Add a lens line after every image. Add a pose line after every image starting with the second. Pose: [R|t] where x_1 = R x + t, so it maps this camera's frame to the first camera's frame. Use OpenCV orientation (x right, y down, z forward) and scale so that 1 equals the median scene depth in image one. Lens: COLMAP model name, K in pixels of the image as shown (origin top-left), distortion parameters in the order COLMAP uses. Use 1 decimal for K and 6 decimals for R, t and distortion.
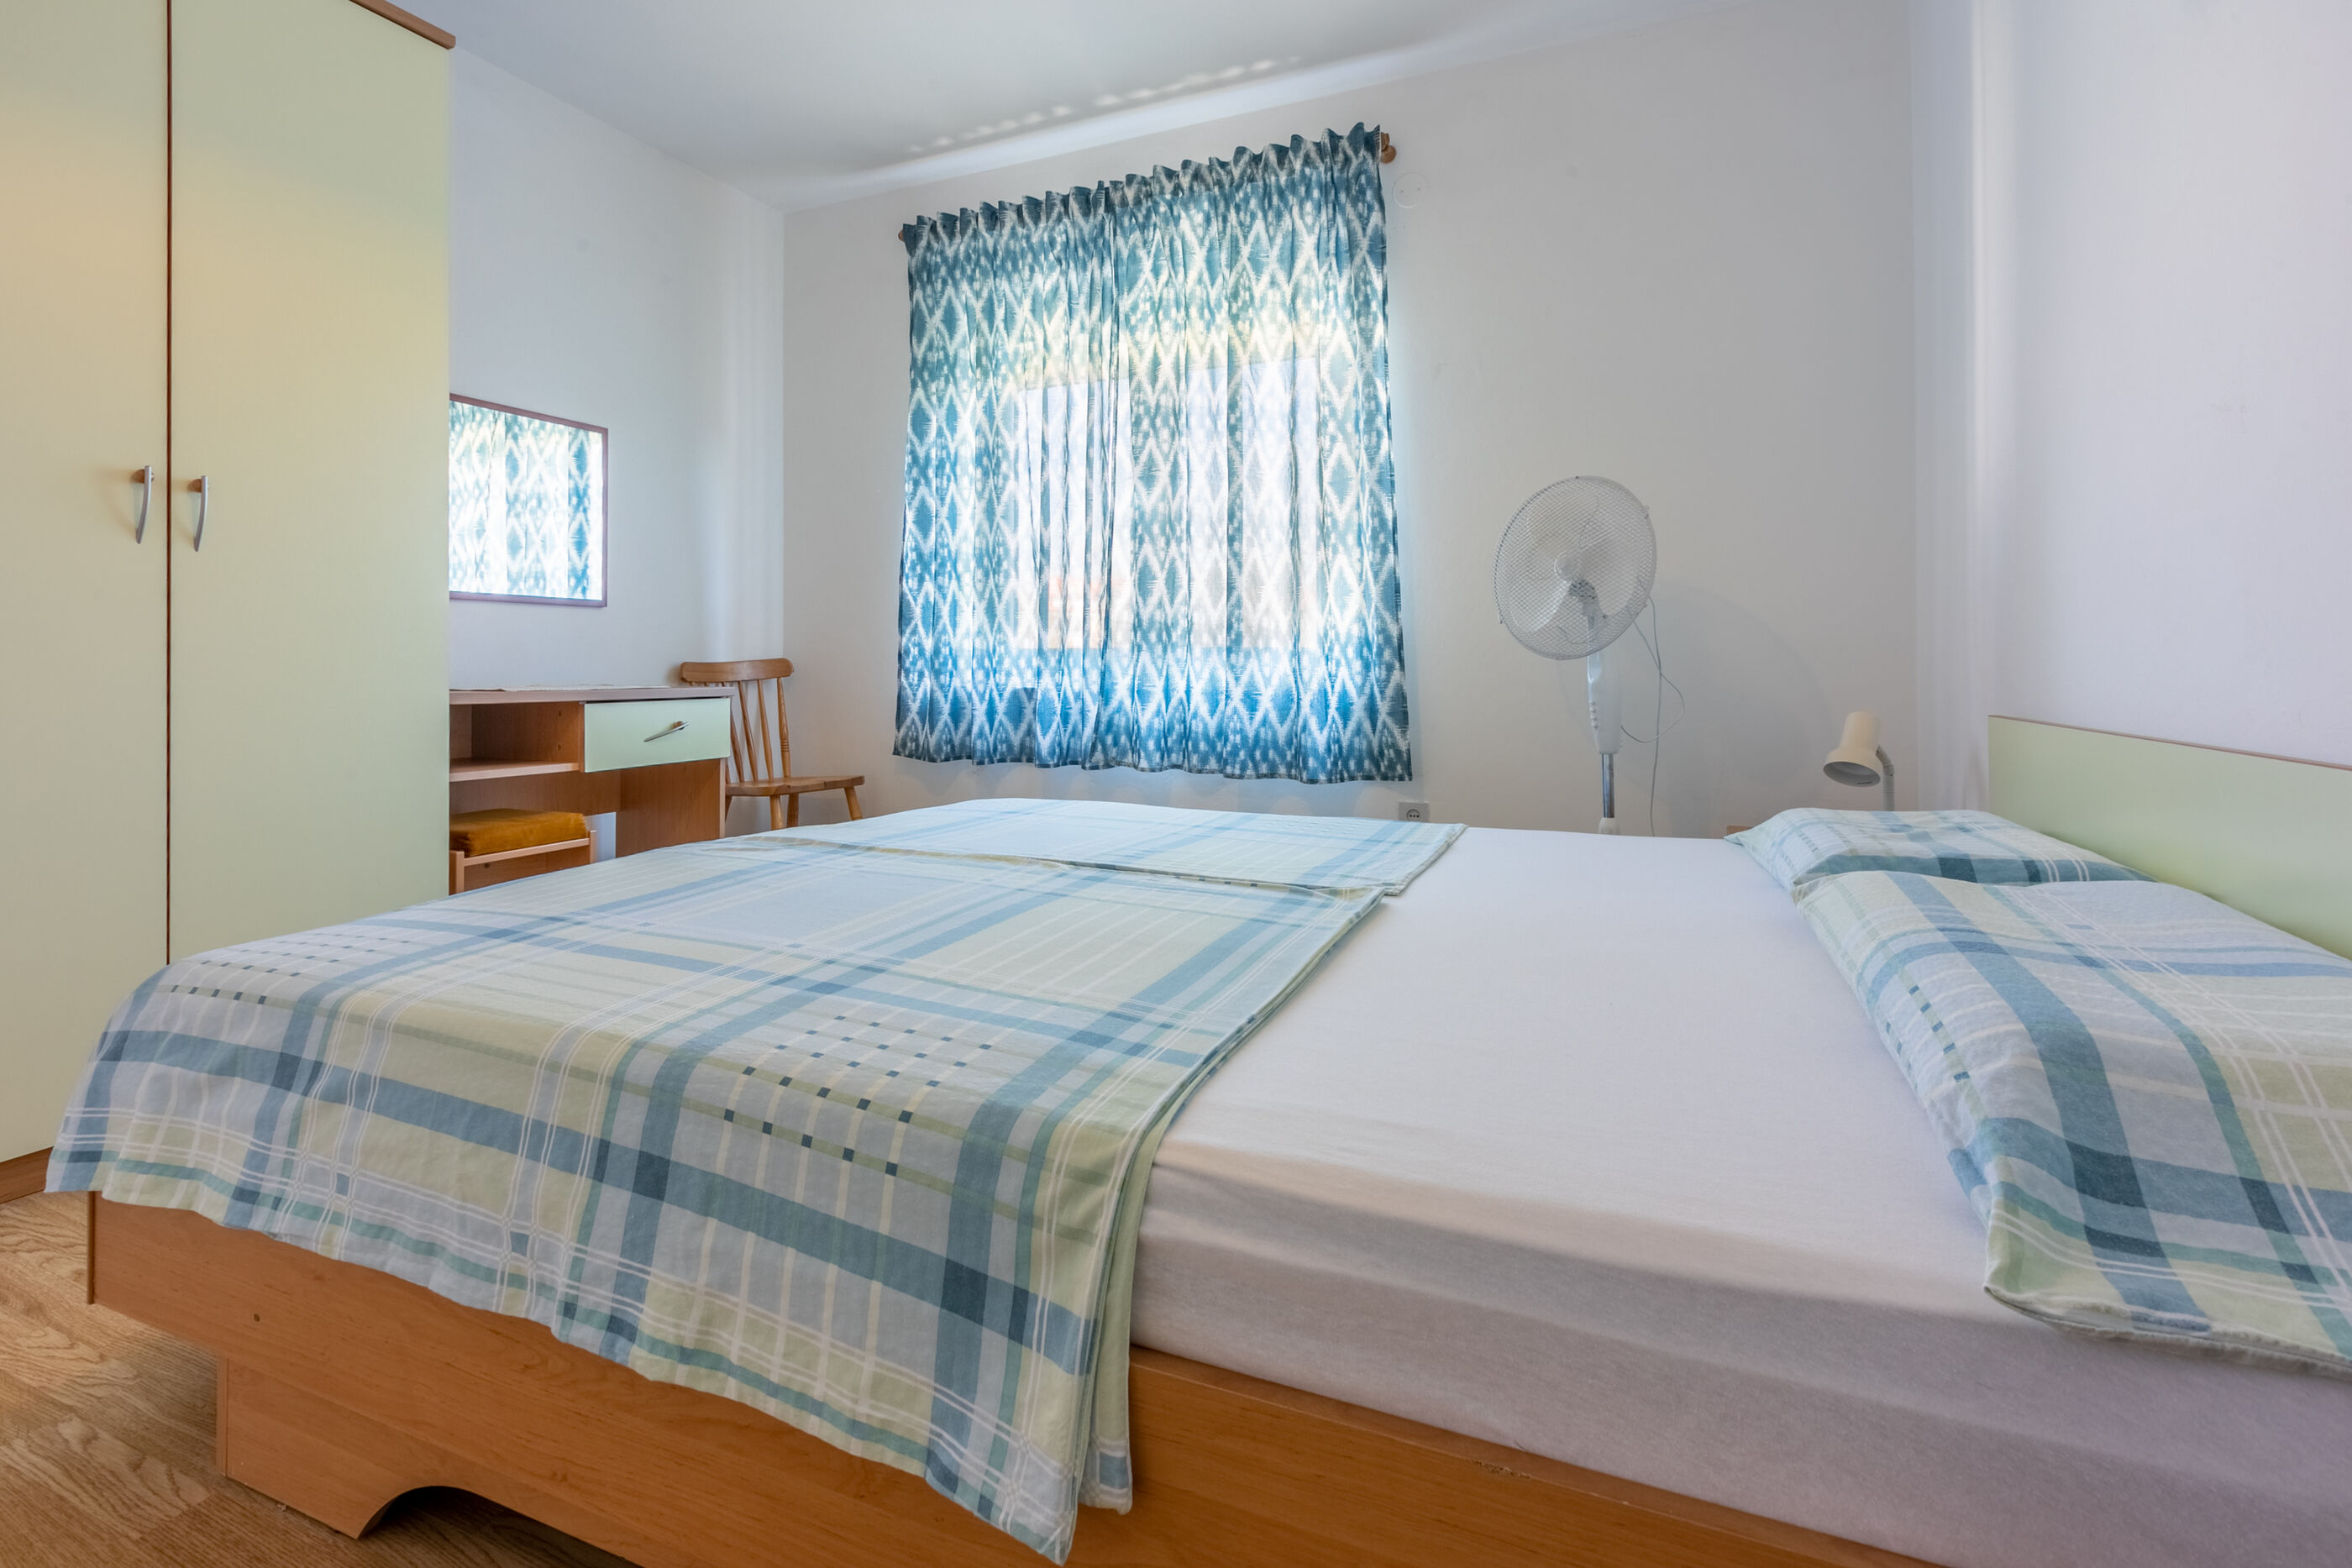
lens RADIAL K [[1081.6, 0, 1165.1], [0, 1081.6, 641.4], [0, 0, 1]] dist [-0.000799, 0.000477]
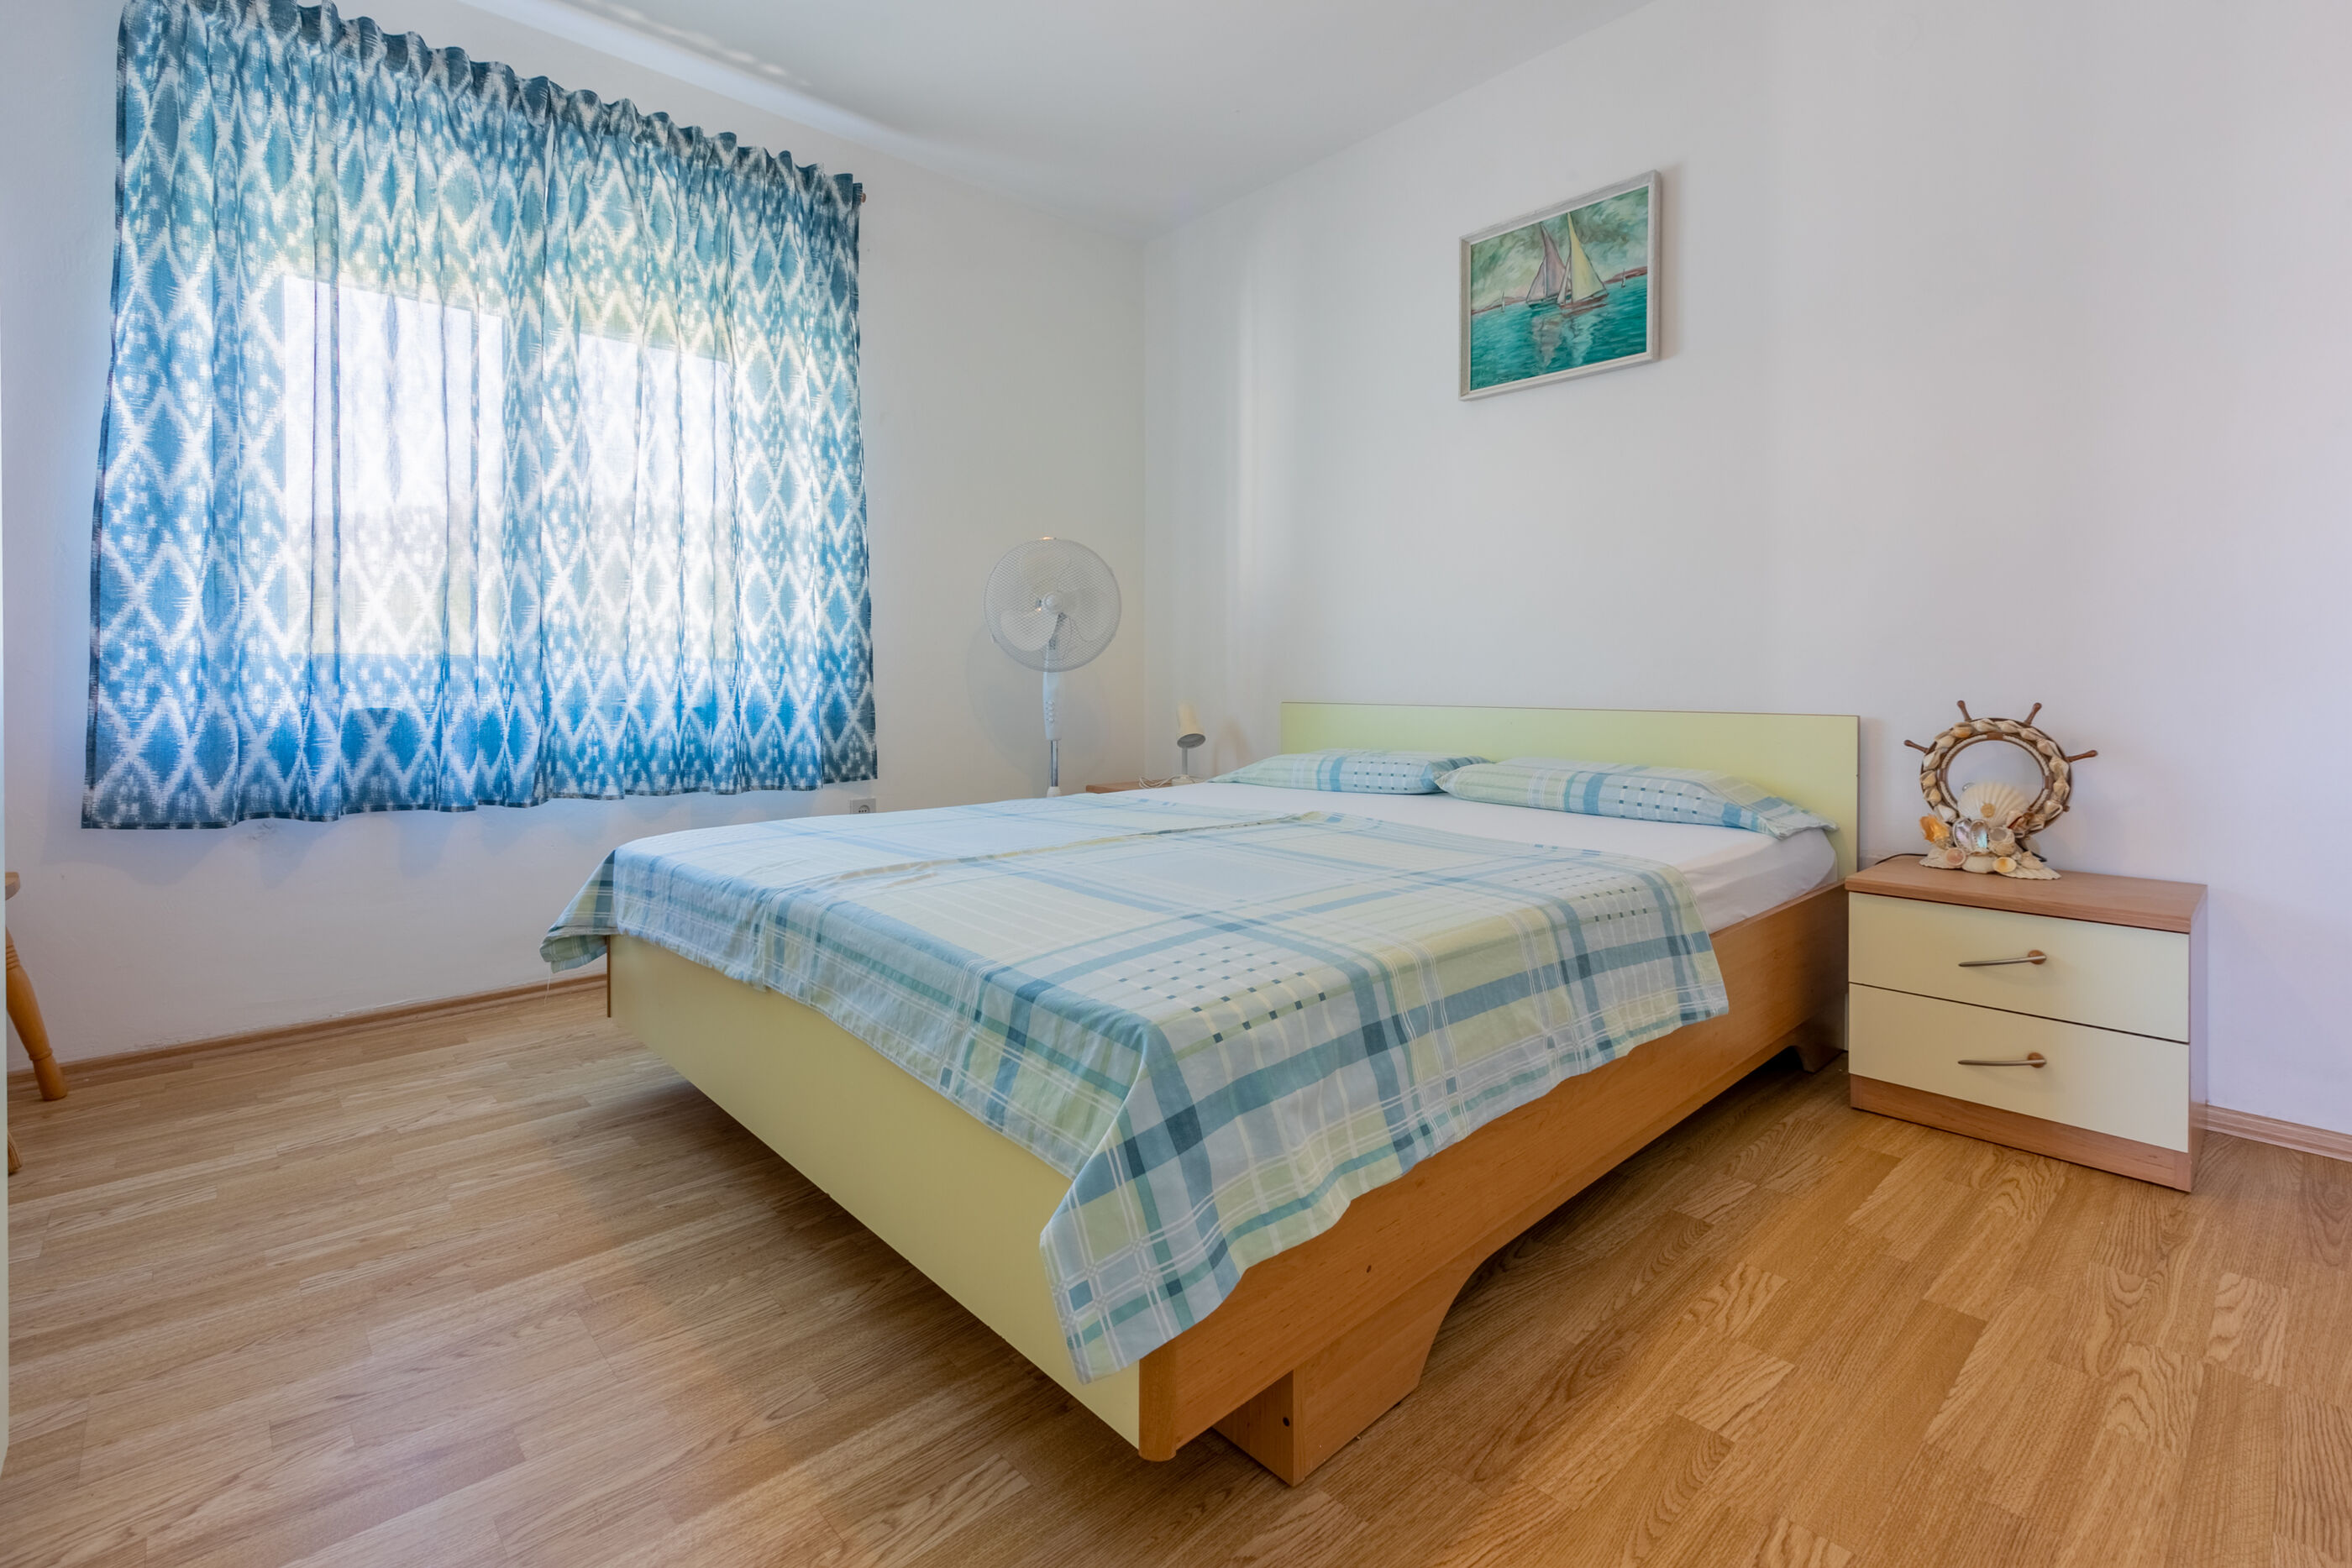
lens RADIAL K [[1069.0, 0, 1169.8], [0, 1069.0, 680.4], [0, 0, 1]] dist [0.002076, 0.000619]
pose [[0.402824, -0.002717, 0.915273, -0.609701], [-0.017894, 0.999781, 0.010844, 0.007549], [-0.915103, -0.020746, 0.402687, 0.243785]]
